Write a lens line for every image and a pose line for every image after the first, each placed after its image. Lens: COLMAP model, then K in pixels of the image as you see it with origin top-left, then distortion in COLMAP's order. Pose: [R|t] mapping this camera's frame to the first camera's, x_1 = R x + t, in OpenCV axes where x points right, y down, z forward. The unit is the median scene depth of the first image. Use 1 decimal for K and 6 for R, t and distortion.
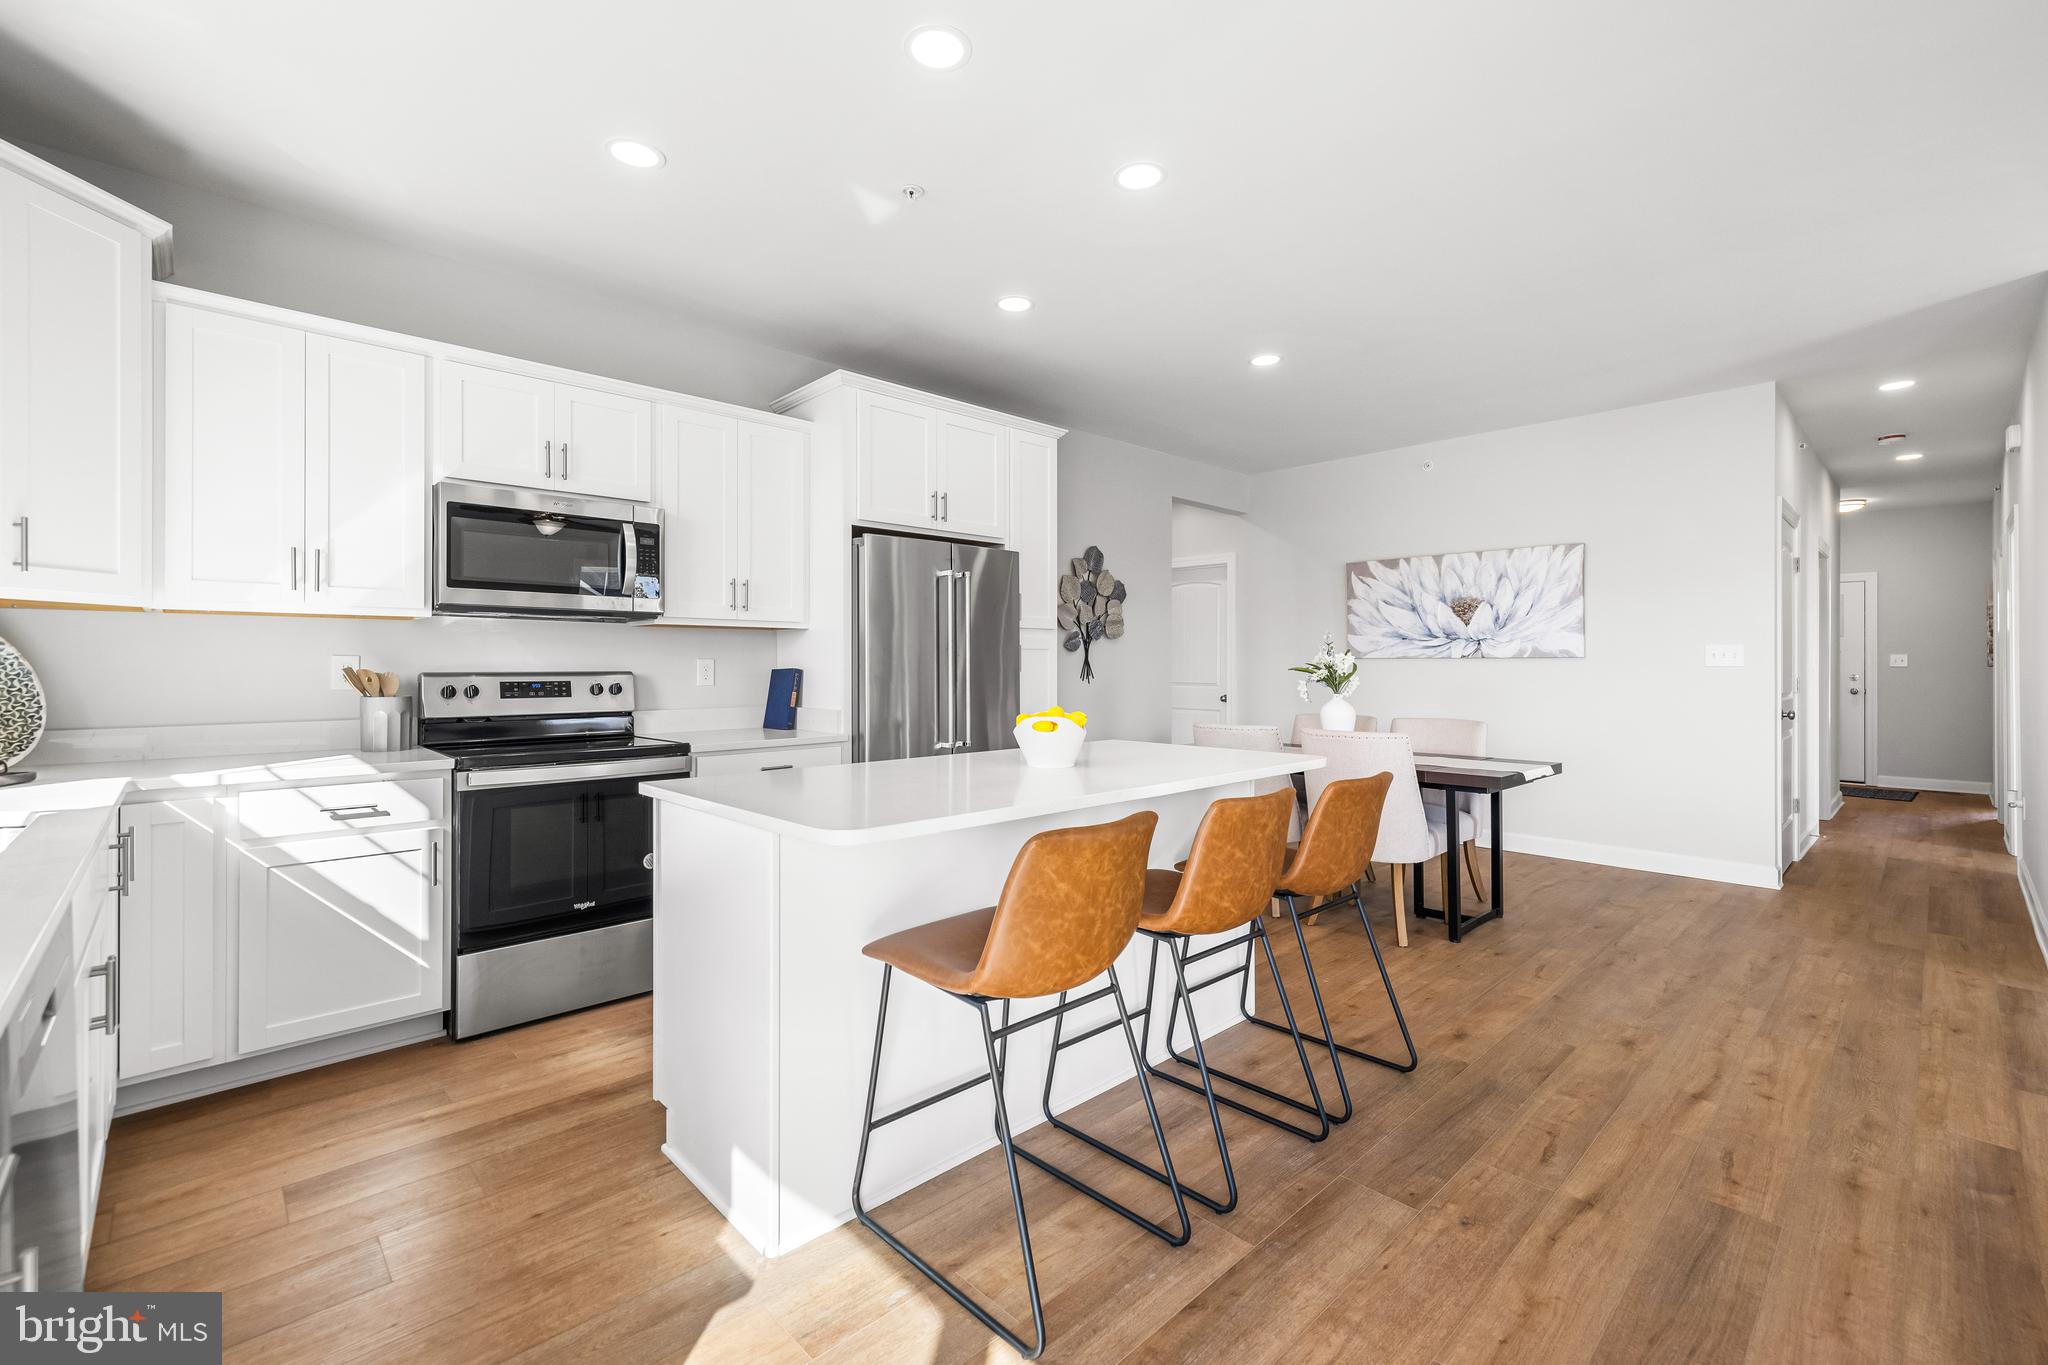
lens RADIAL K [[877.4, 0, 1019.2], [0, 877.4, 662.9], [0, 0, 1]] dist [0.002852, 0.000331]
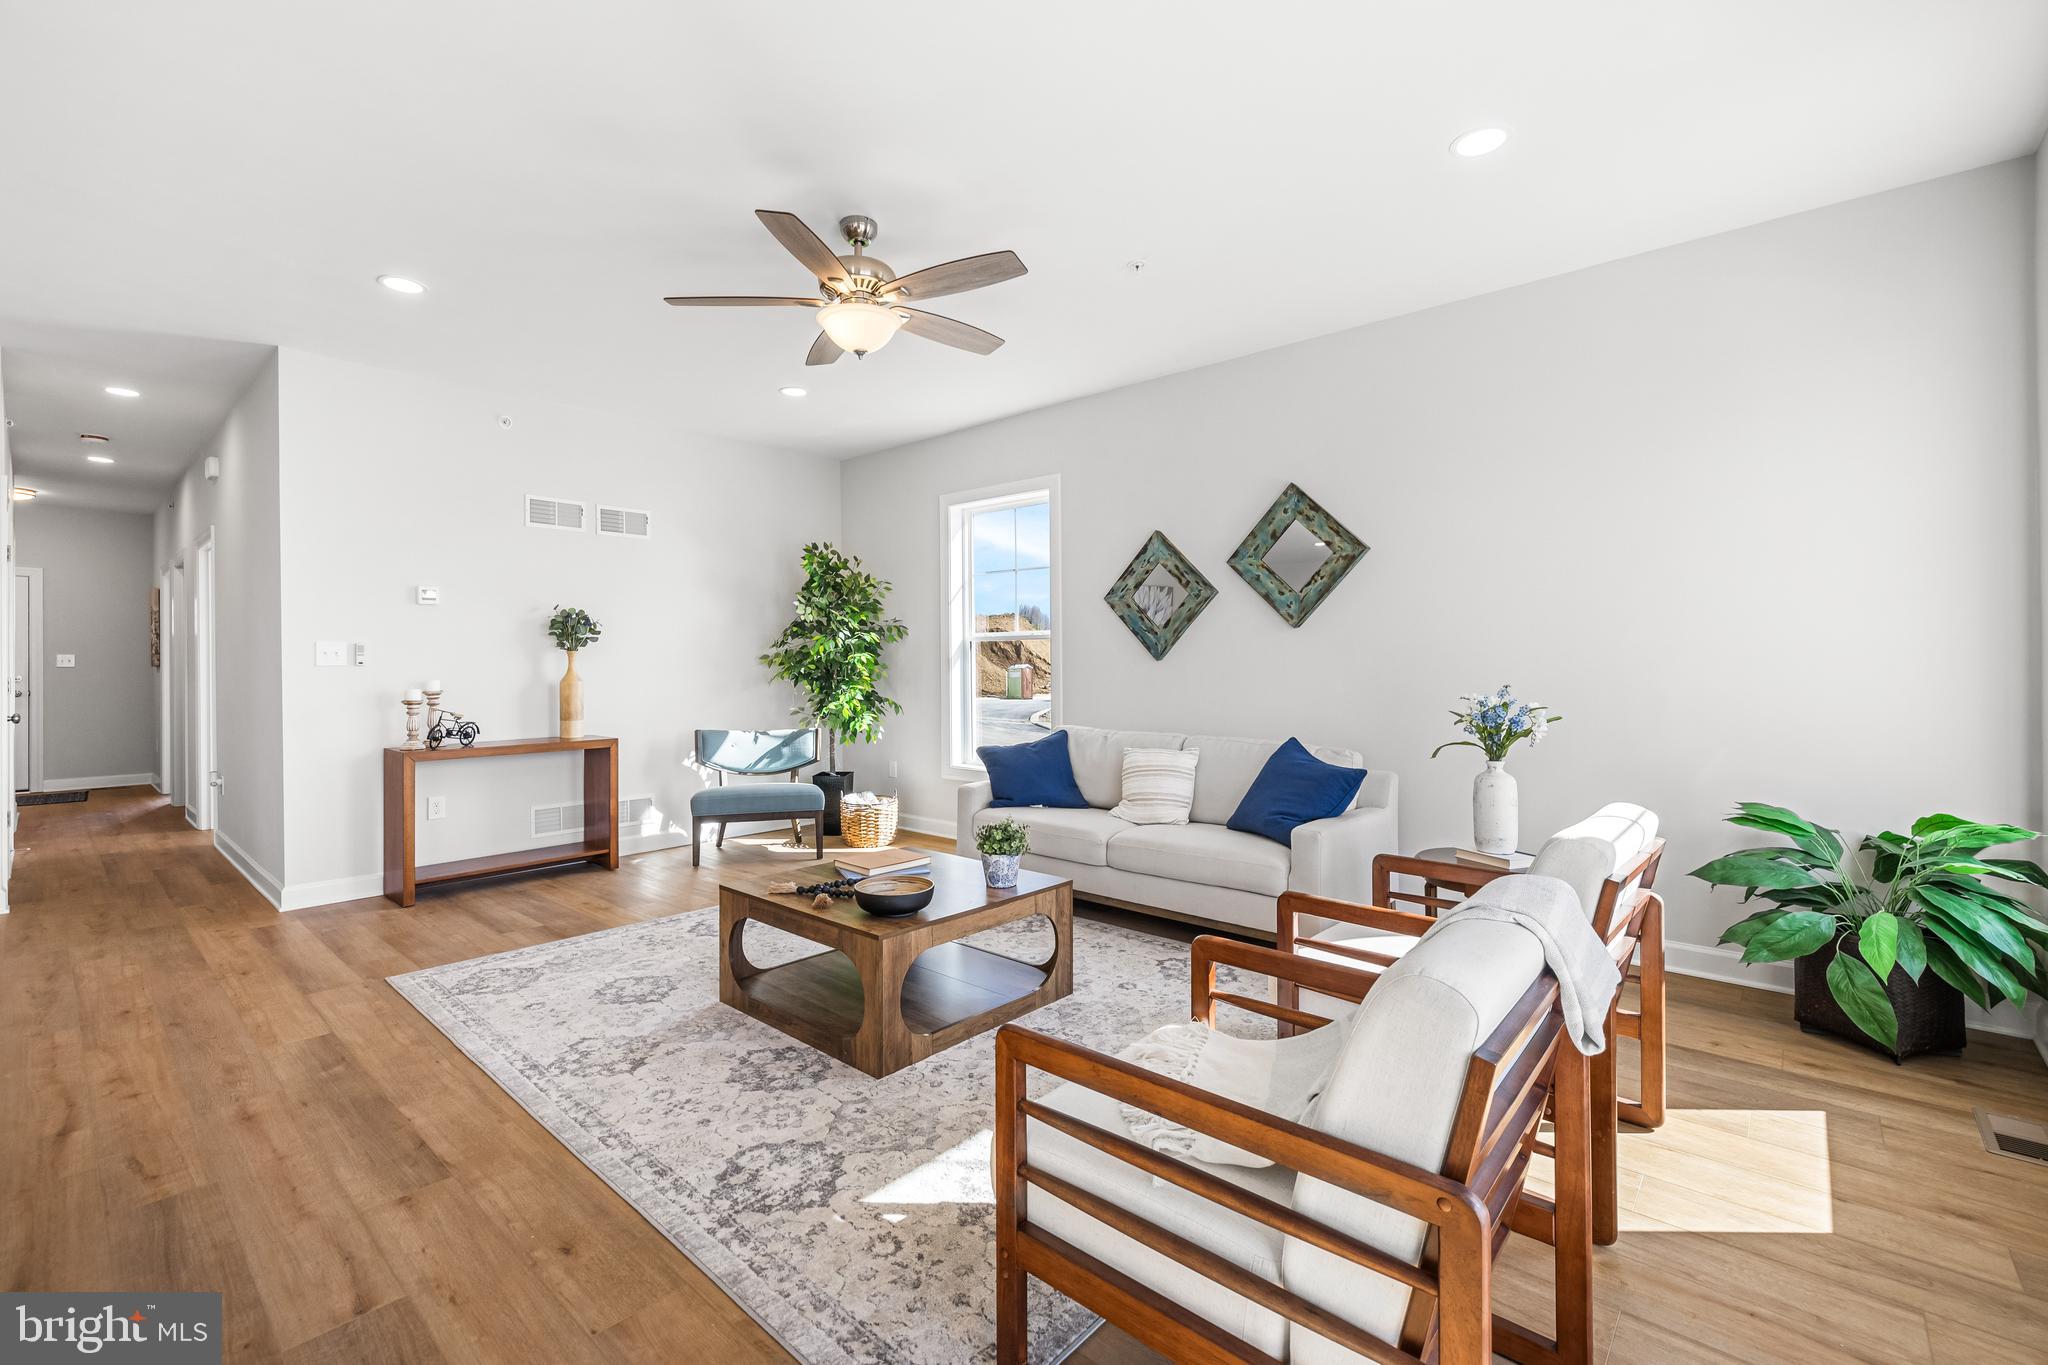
lens RADIAL K [[877.4, 0, 1017.7], [0, 877.4, 671.7], [0, 0, 1]] dist [0.002852, 0.000331]
pose [[-0.097657, -0.008430, 0.995184, -0.193981], [0.002390, 0.999959, 0.008705, 0.007909], [-0.995217, 0.003229, -0.097632, 0.087115]]
